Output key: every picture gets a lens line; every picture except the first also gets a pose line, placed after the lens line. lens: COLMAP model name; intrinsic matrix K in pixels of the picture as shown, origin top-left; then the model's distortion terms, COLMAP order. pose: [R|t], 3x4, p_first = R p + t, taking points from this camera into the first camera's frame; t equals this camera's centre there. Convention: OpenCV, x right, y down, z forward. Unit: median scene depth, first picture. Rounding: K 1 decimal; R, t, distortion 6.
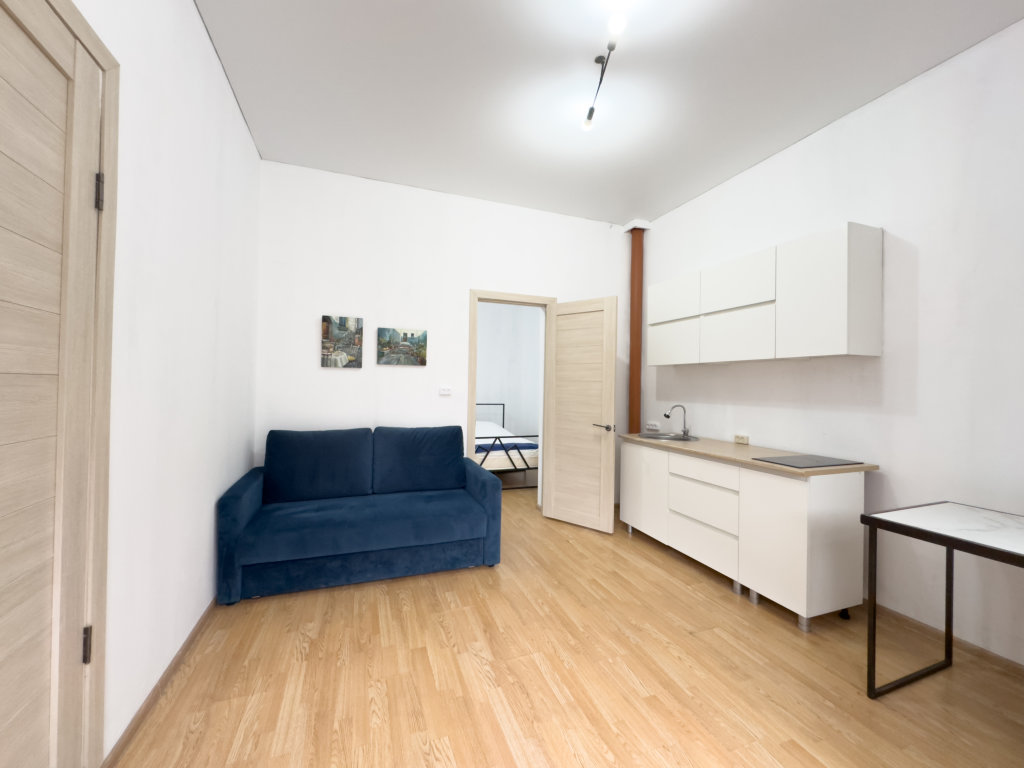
lens RADIAL K [[407.2, 0, 505.7], [0, 407.2, 380.9], [0, 0, 1]] dist [-0.015803, -0.001360]
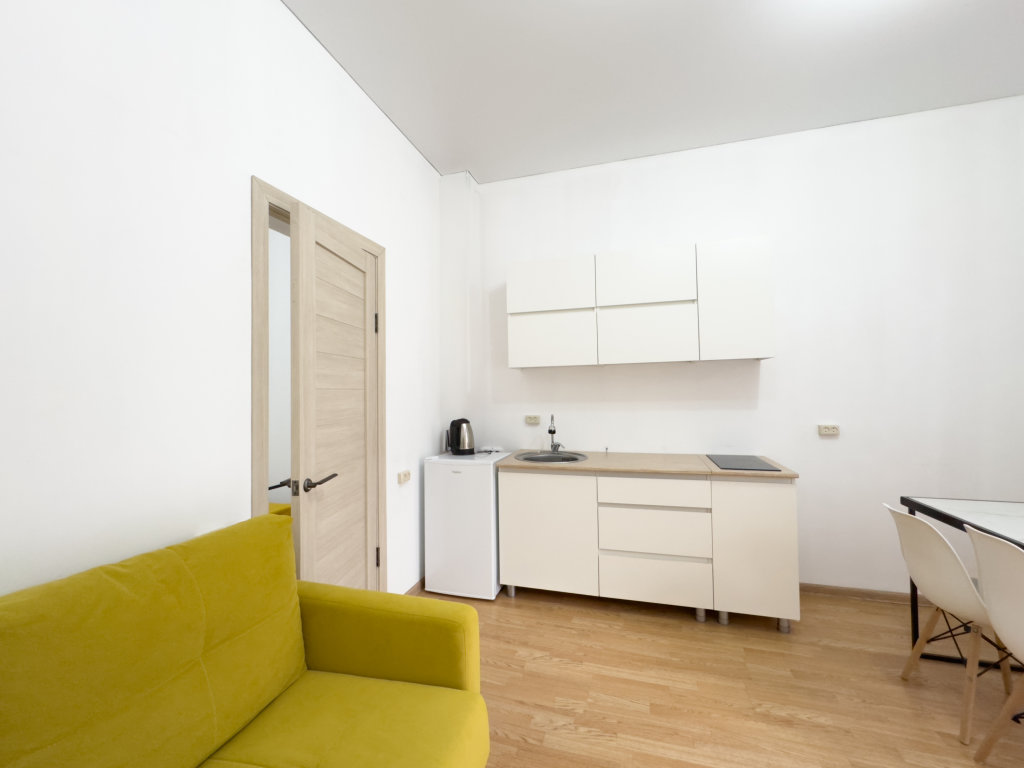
lens RADIAL K [[407.2, 0, 521.9], [0, 407.2, 384.9], [0, 0, 1]] dist [-0.015803, -0.001360]
pose [[0.592674, -0.023675, 0.805095, -0.366292], [0.024310, 0.999638, 0.011501, -0.018040], [-0.805076, 0.012756, 0.593035, 0.760288]]
